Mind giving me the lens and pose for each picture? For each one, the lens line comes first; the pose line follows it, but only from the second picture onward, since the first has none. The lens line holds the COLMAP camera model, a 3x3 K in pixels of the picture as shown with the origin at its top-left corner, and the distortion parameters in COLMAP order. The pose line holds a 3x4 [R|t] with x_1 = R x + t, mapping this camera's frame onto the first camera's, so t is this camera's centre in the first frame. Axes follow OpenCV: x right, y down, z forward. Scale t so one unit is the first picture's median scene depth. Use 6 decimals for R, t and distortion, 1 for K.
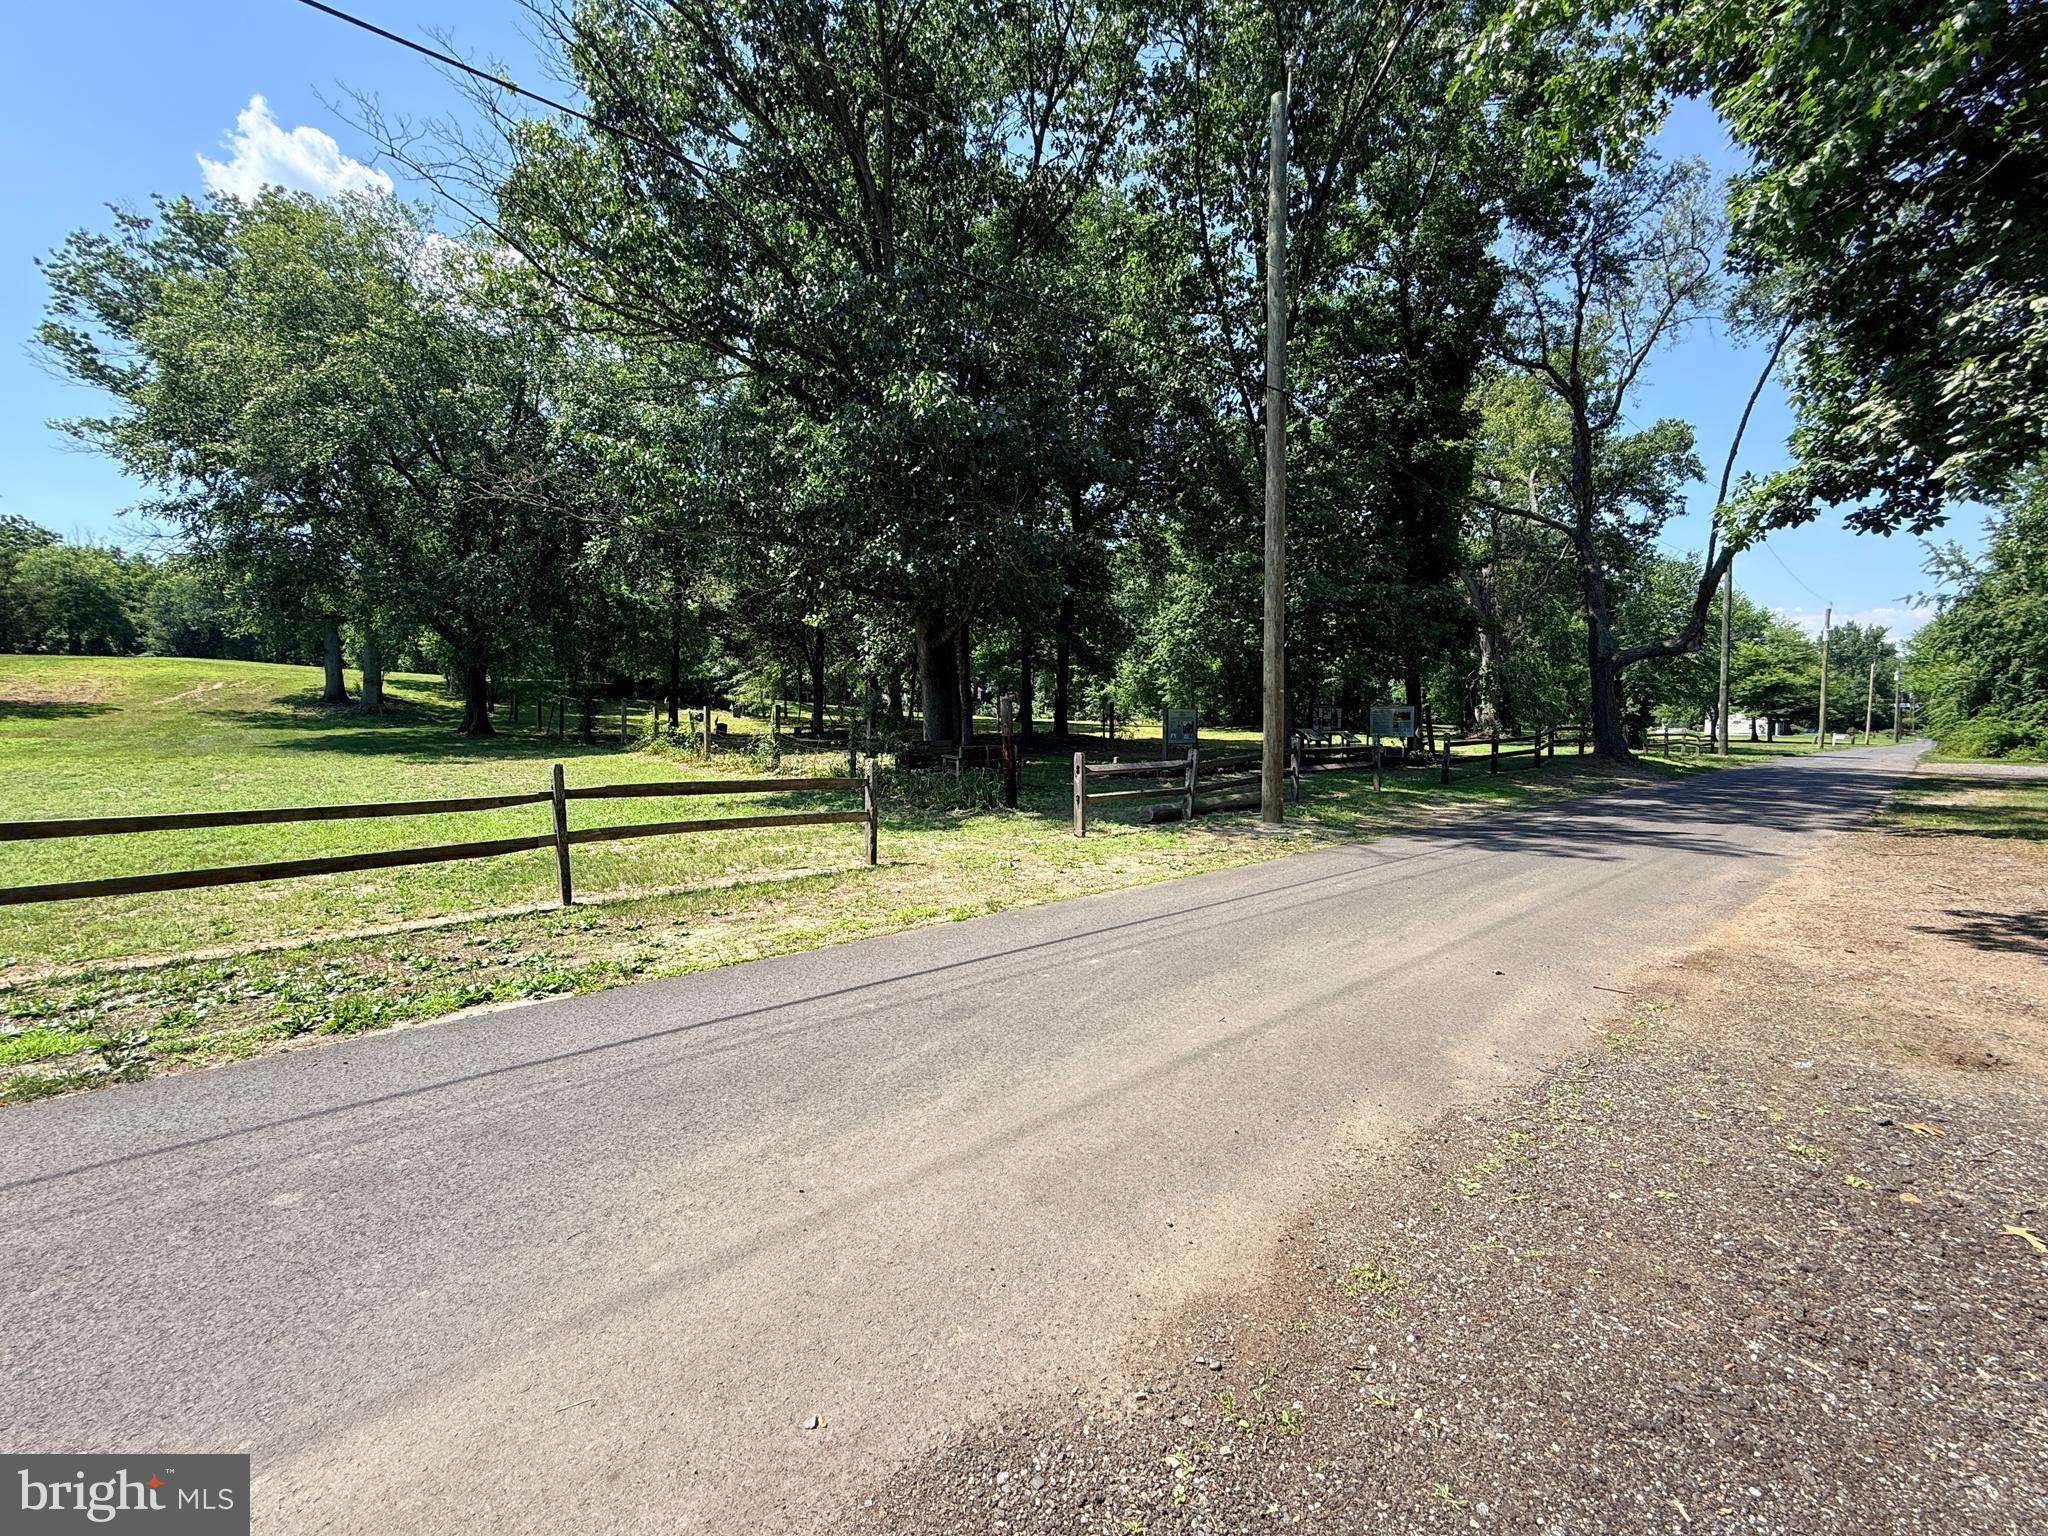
lens RADIAL K [[854.9, 0, 1032.0], [0, 854.9, 769.6], [0, 0, 1]] dist [0.001412, 0.000706]
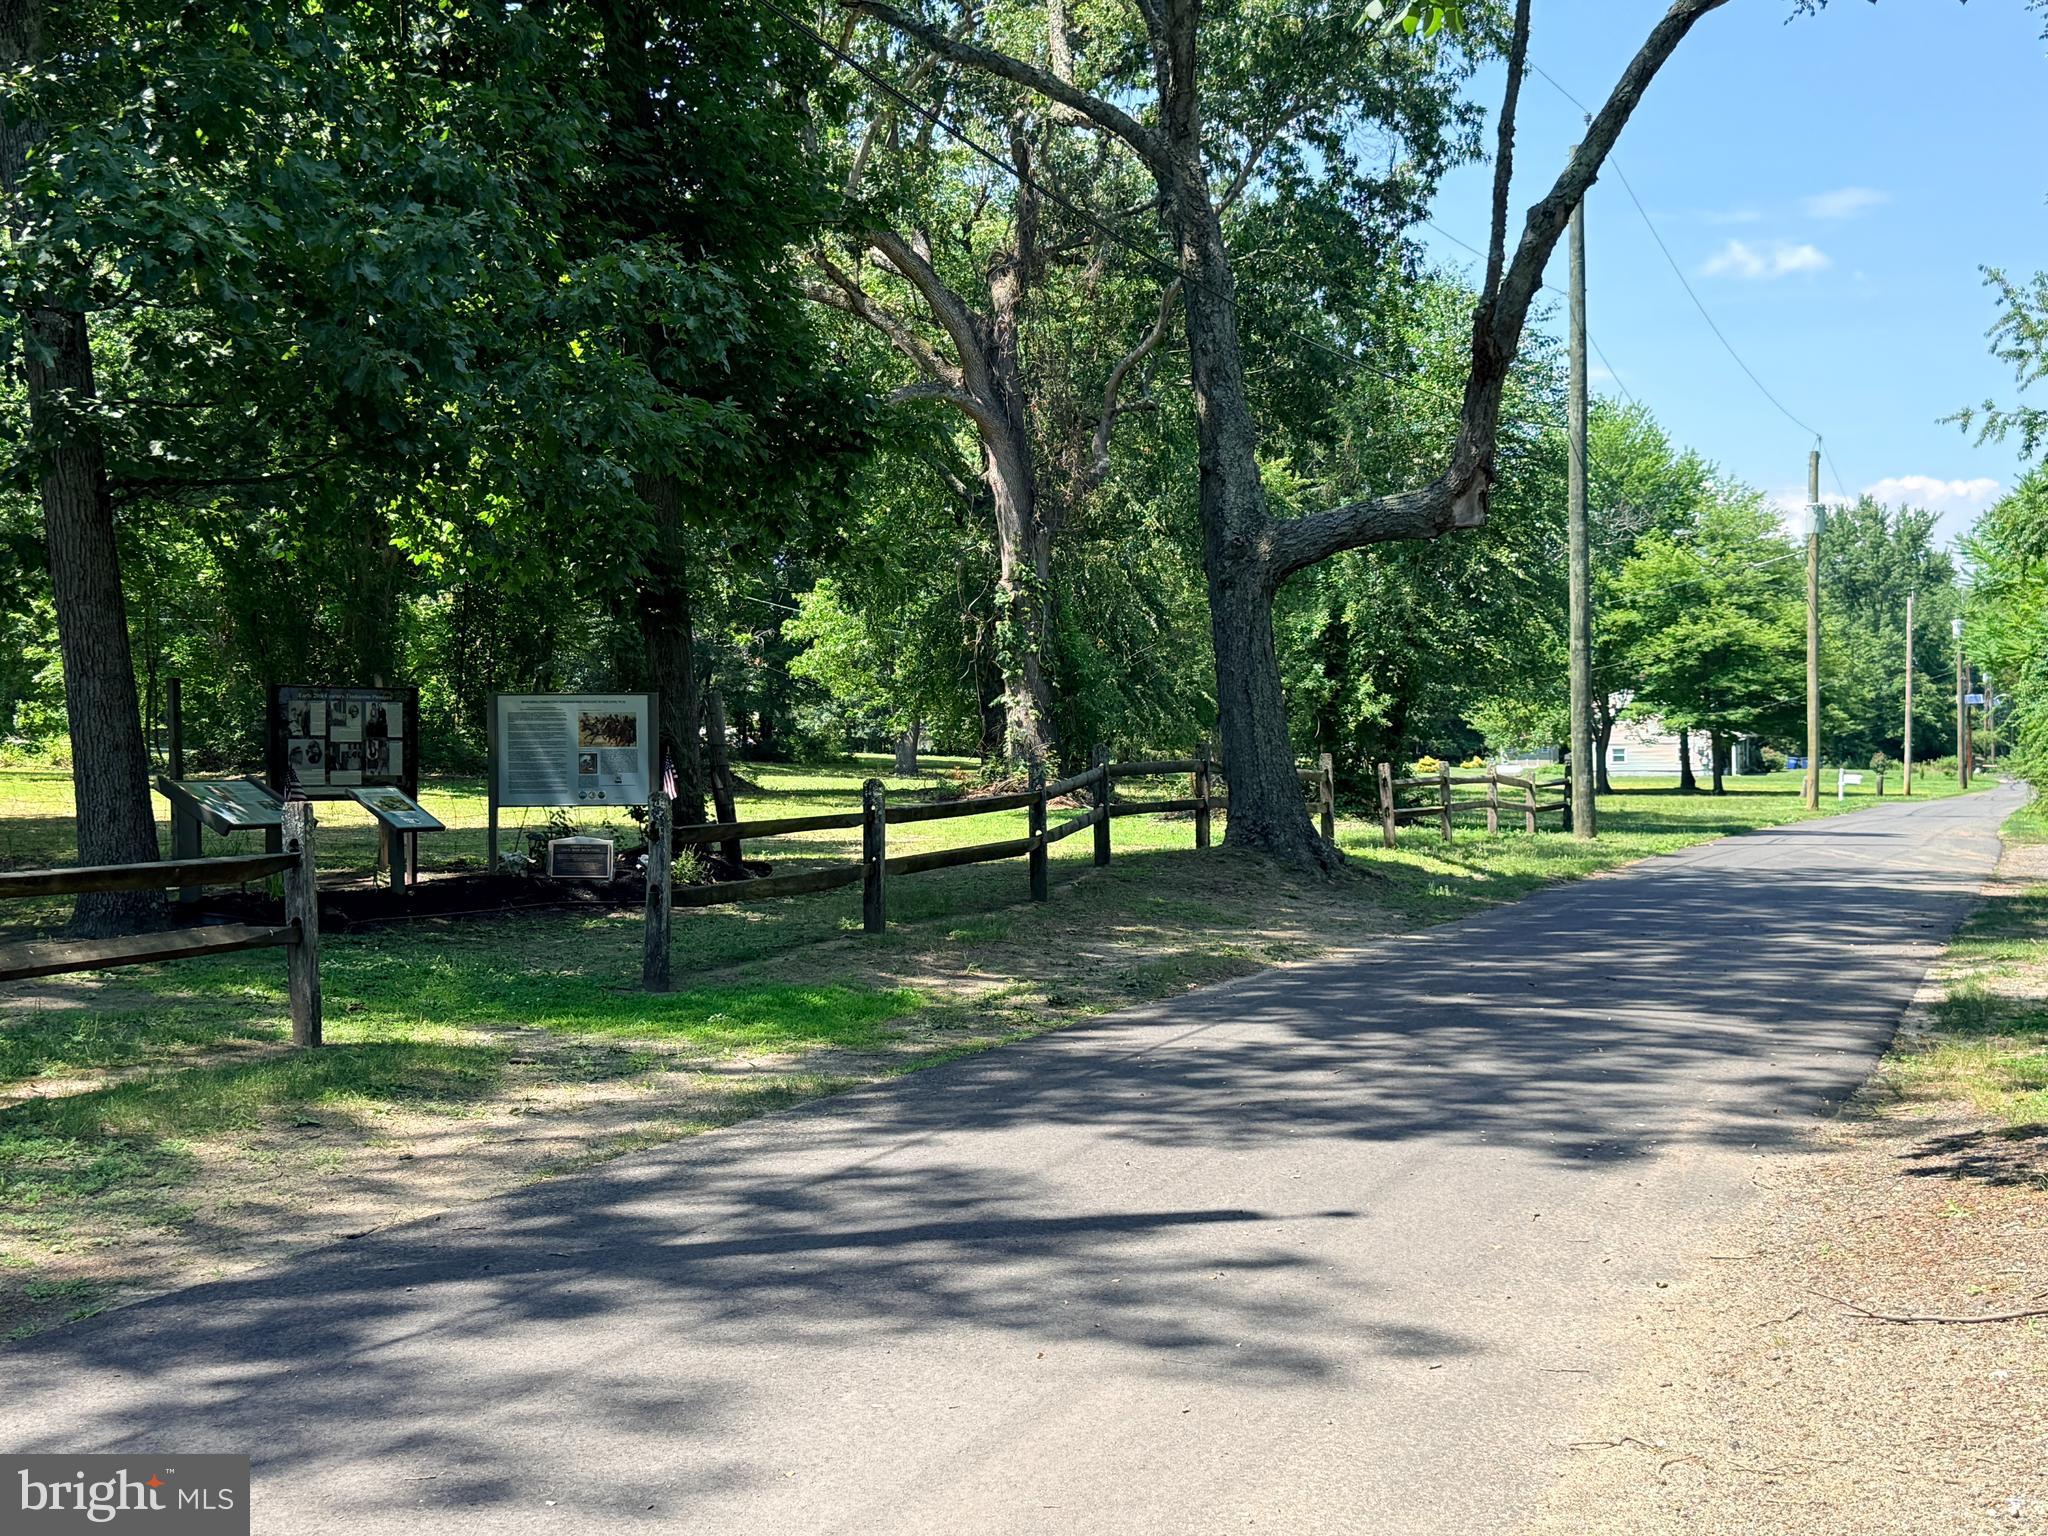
lens RADIAL K [[2625.1, 0, 1026.0], [0, 2625.1, 790.0], [0, 0, 1]] dist [0.110927, 0.000000]
pose [[0.900184, -0.015173, 0.435246, 0.117255], [0.033405, 0.998854, -0.034267, -0.005712], [-0.434228, 0.045385, 0.899659, 0.111170]]
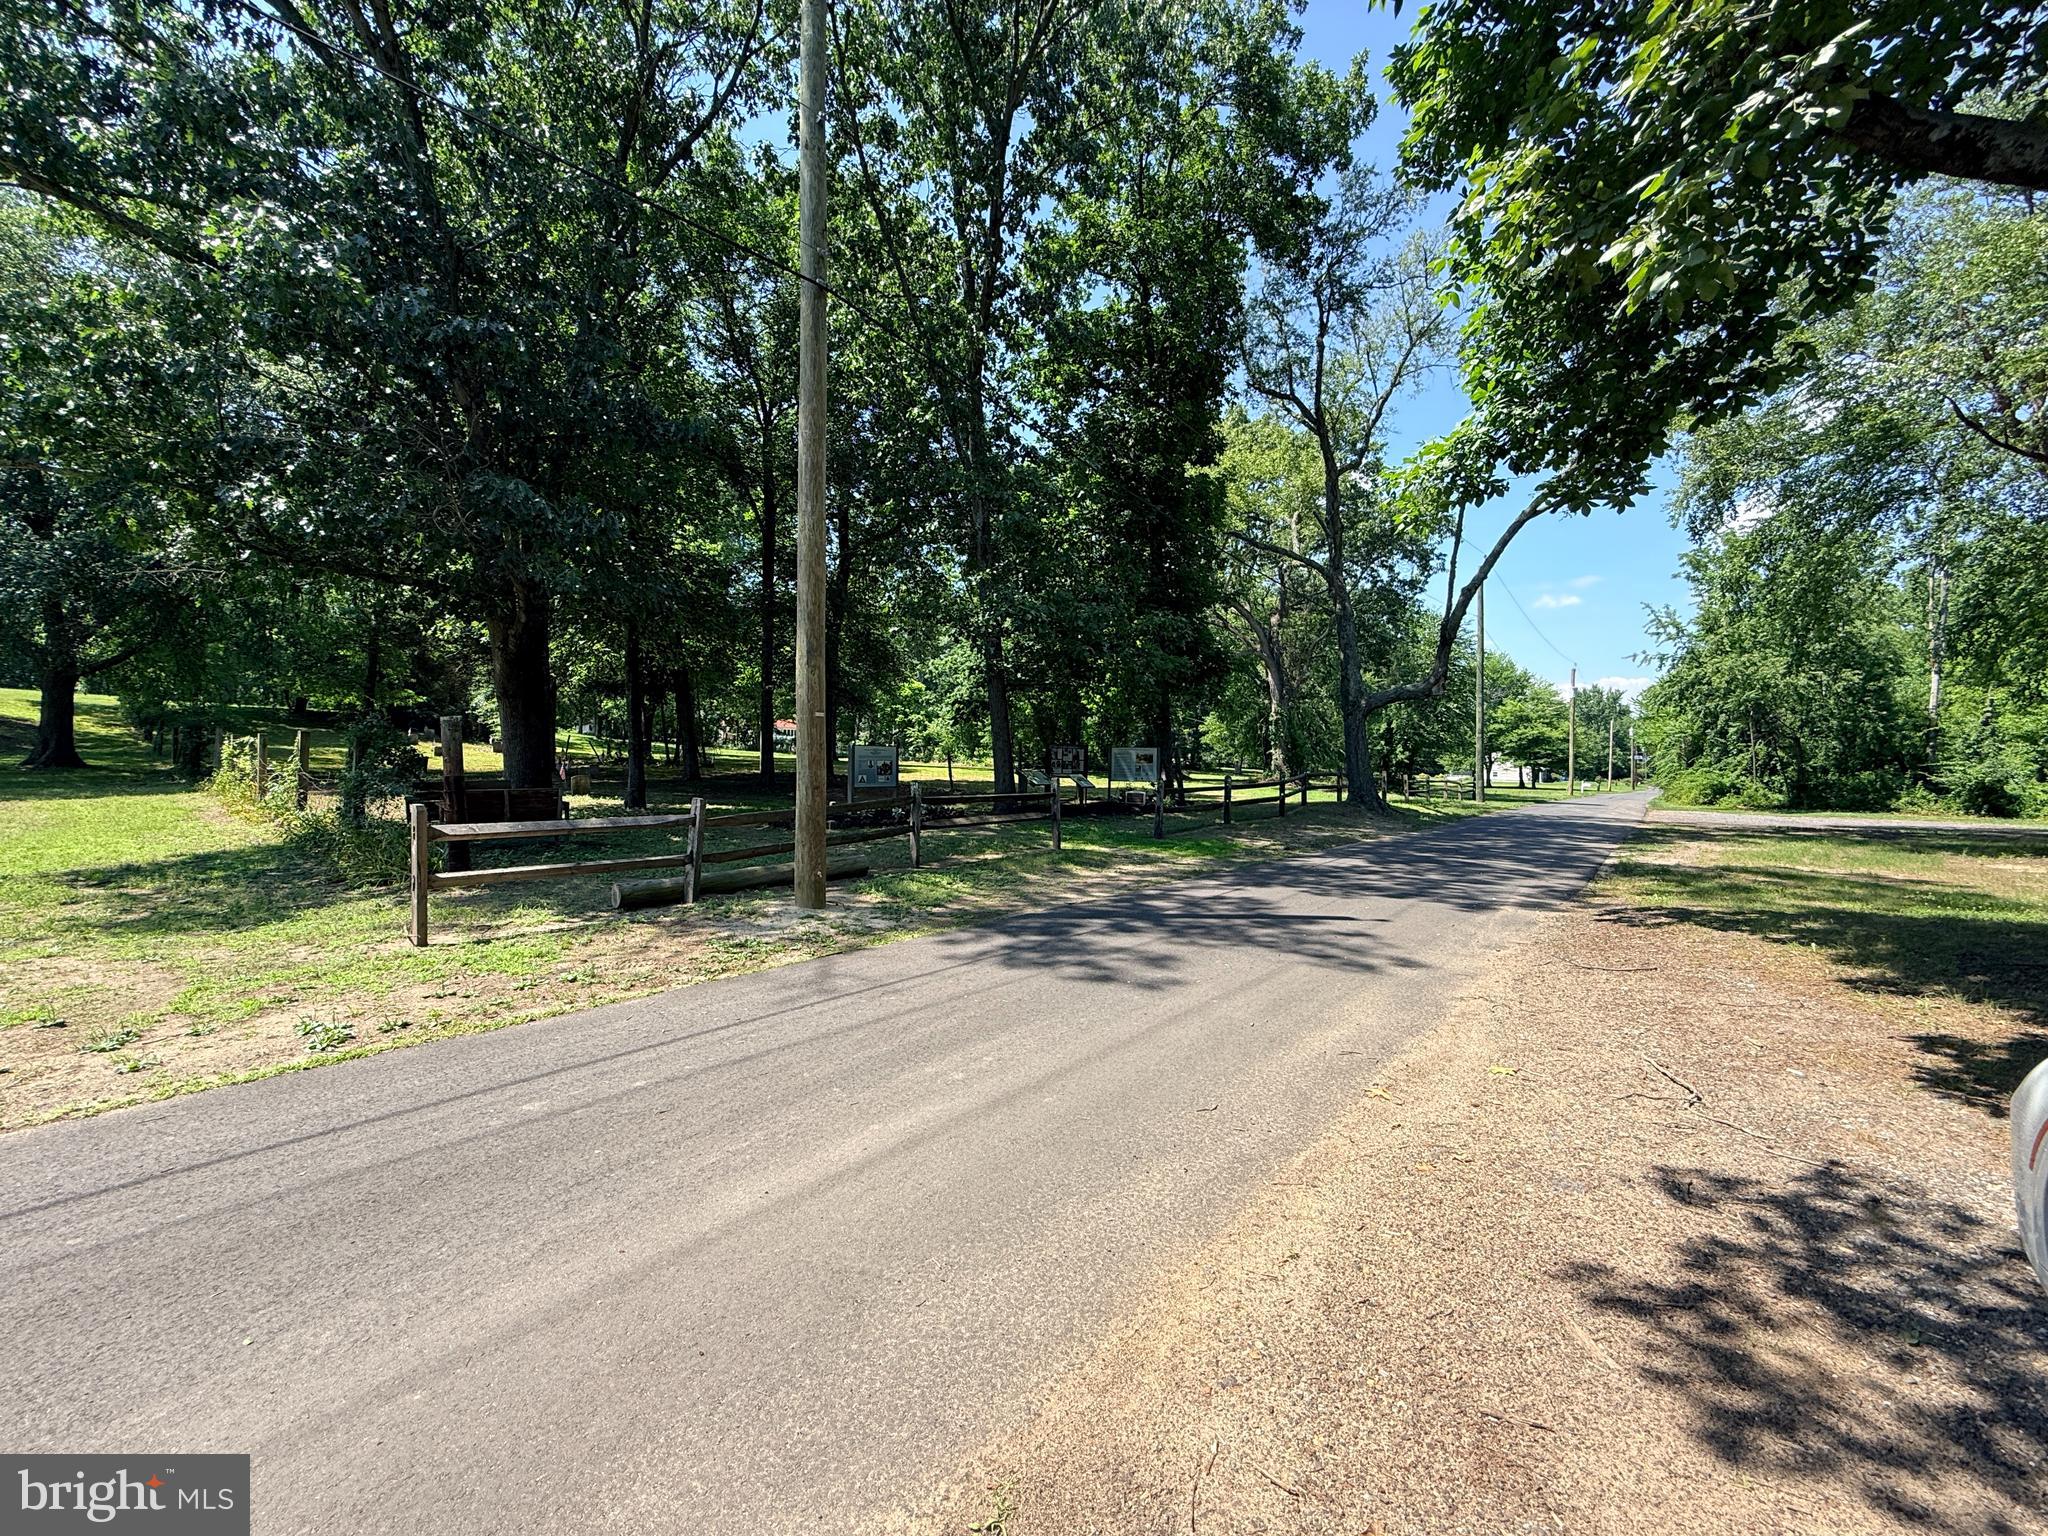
lens RADIAL K [[816.0, 0, 1021.0], [0, 816.0, 768.4], [0, 0, 1]] dist [-0.002001, 0.000283]
pose [[0.989536, 0.011770, 0.143806, 0.115037], [-0.004649, 0.998751, -0.049751, -0.005400], [-0.144212, 0.048562, 0.988355, 0.106148]]
